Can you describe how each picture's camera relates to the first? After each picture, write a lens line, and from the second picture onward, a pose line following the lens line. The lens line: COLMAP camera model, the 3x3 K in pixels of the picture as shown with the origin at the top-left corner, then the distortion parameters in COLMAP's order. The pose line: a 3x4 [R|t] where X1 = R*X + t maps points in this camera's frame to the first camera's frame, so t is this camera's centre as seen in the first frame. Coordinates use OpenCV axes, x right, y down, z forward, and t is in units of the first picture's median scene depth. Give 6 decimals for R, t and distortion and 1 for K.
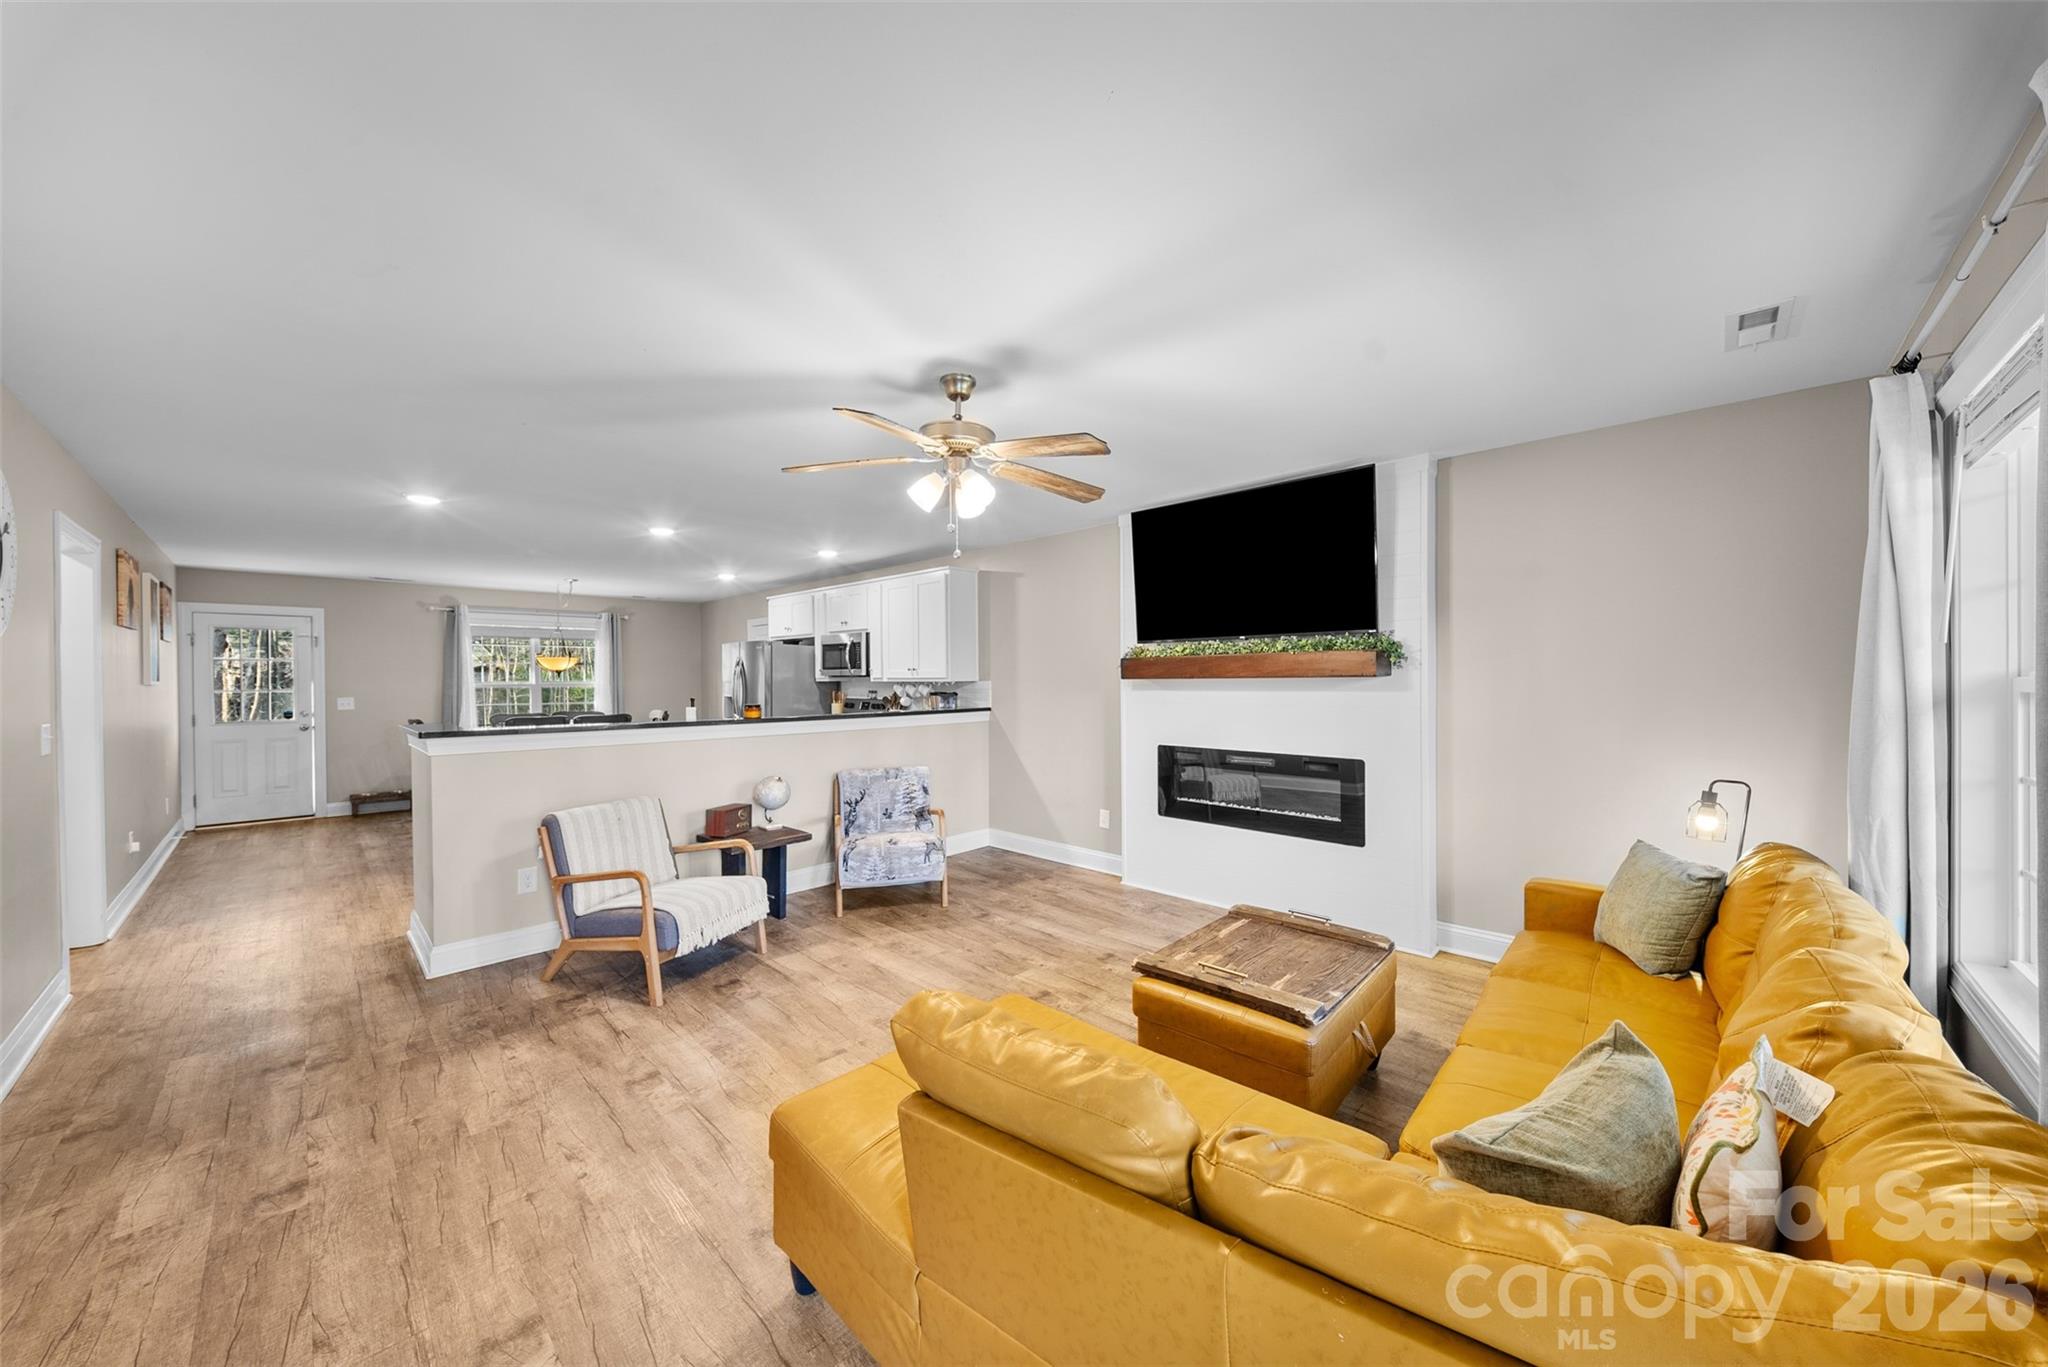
lens RADIAL K [[725.6, 0, 1030.1], [0, 725.6, 675.6], [0, 0, 1]] dist [0.013433, -0.010302]
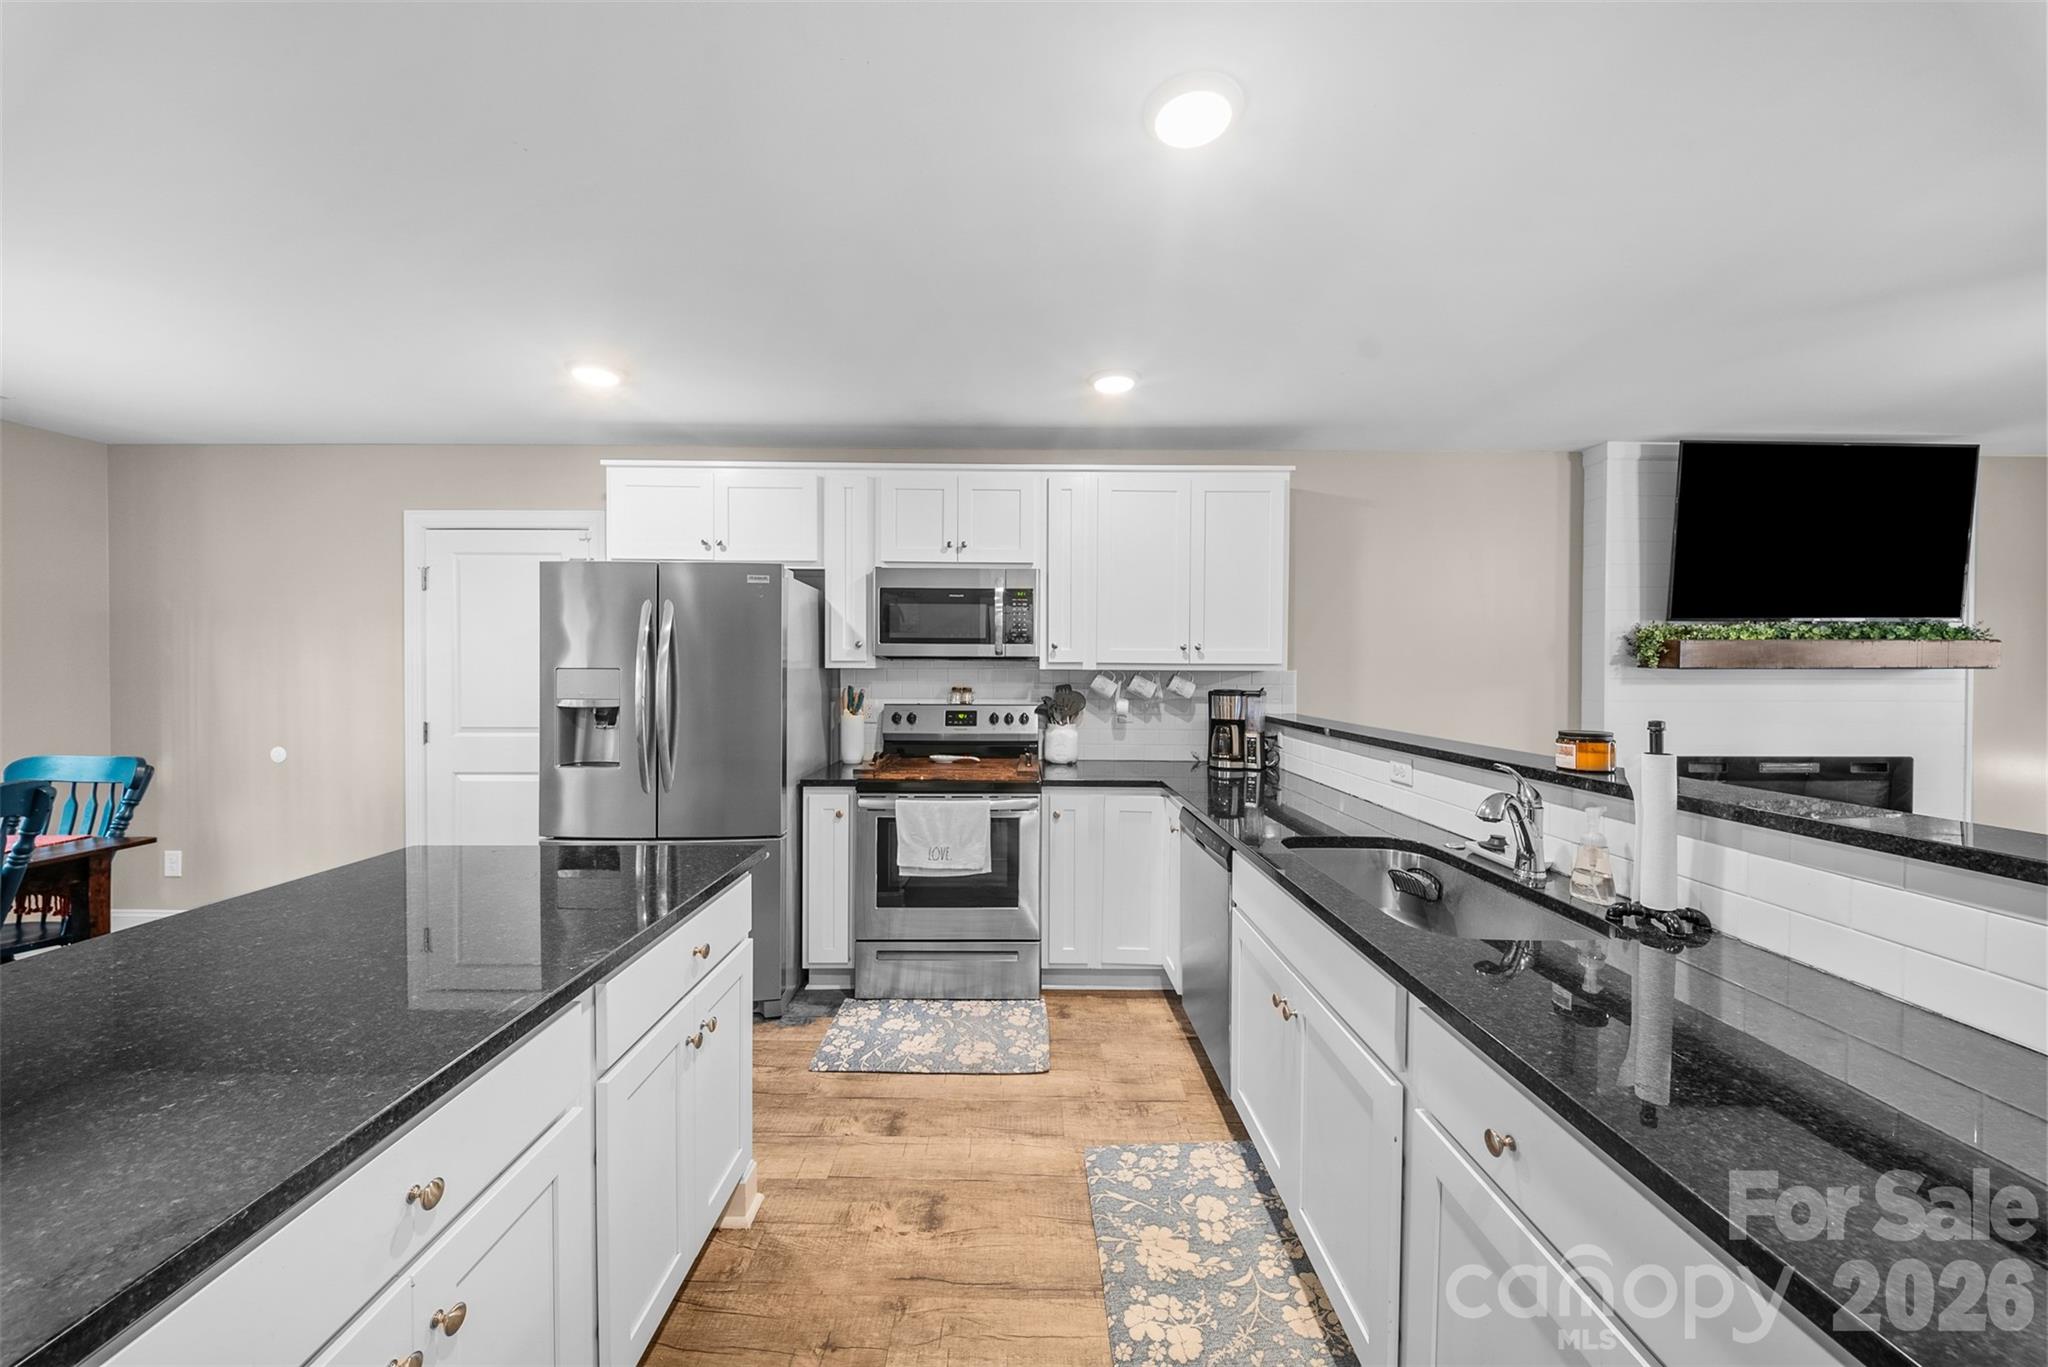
lens RADIAL K [[725.6, 0, 1030.1], [0, 725.6, 675.6], [0, 0, 1]] dist [0.013433, -0.010302]
pose [[0.707773, -0.001089, 0.706439, -0.886522], [-0.009545, 0.999893, 0.011105, 0.009520], [-0.706376, -0.014603, 0.707687, 0.997822]]
